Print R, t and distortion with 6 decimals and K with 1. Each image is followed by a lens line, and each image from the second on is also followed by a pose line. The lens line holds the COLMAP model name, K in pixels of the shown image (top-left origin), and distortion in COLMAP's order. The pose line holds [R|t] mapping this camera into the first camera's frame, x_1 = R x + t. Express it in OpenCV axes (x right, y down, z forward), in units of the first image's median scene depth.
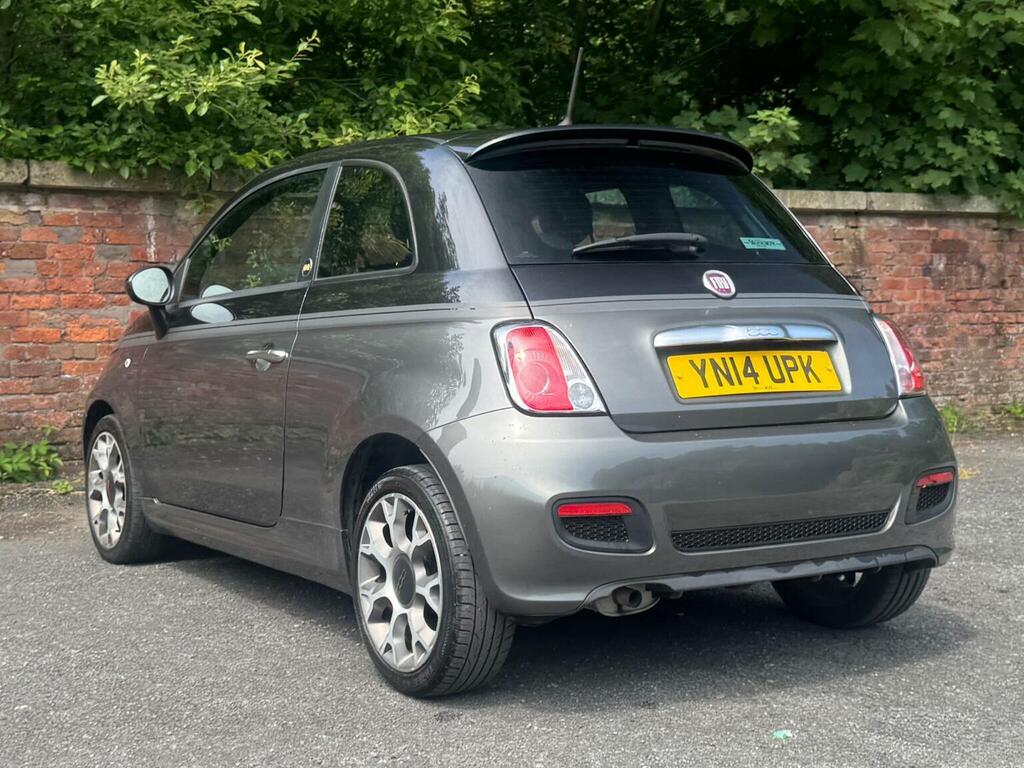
lens RADIAL K [[1560.0, 0, 501.3], [0, 1560.0, 359.7], [0, 0, 1]] dist [0.143806, 0.000000]
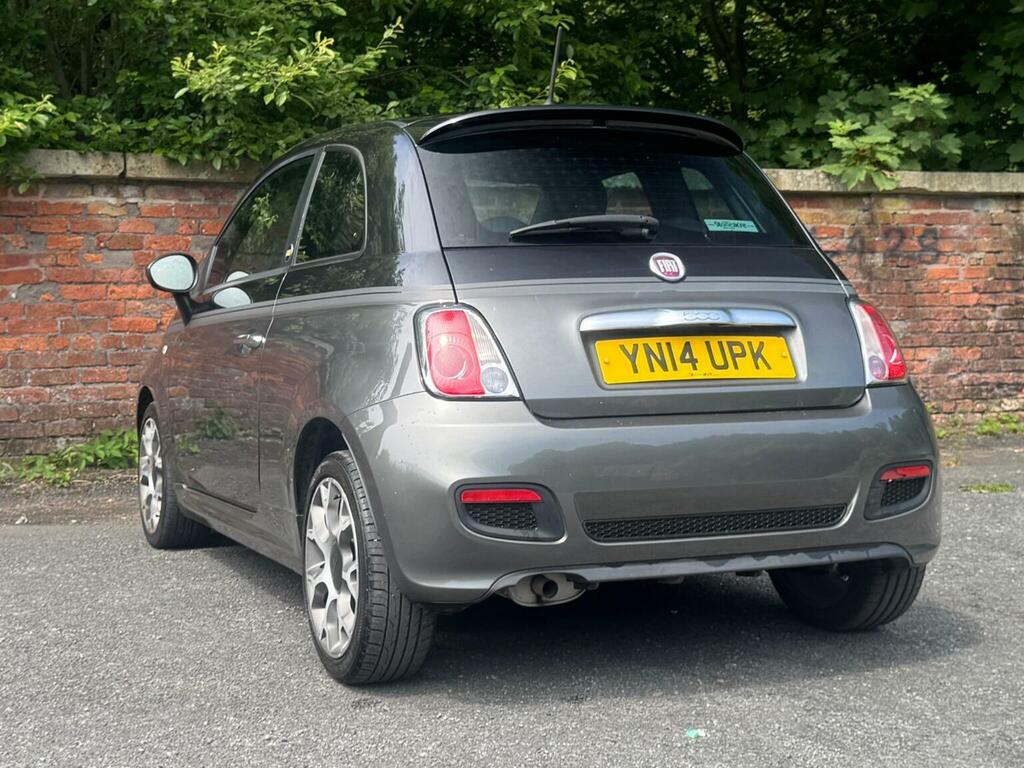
lens RADIAL K [[1620.4, 0, 505.4], [0, 1620.4, 330.6], [0, 0, 1]] dist [0.149353, 0.000000]
pose [[0.988284, 0.002070, -0.152611, 0.186898], [-0.004512, 0.999867, -0.015651, 0.006823], [0.152558, 0.016156, 0.988162, -0.007340]]
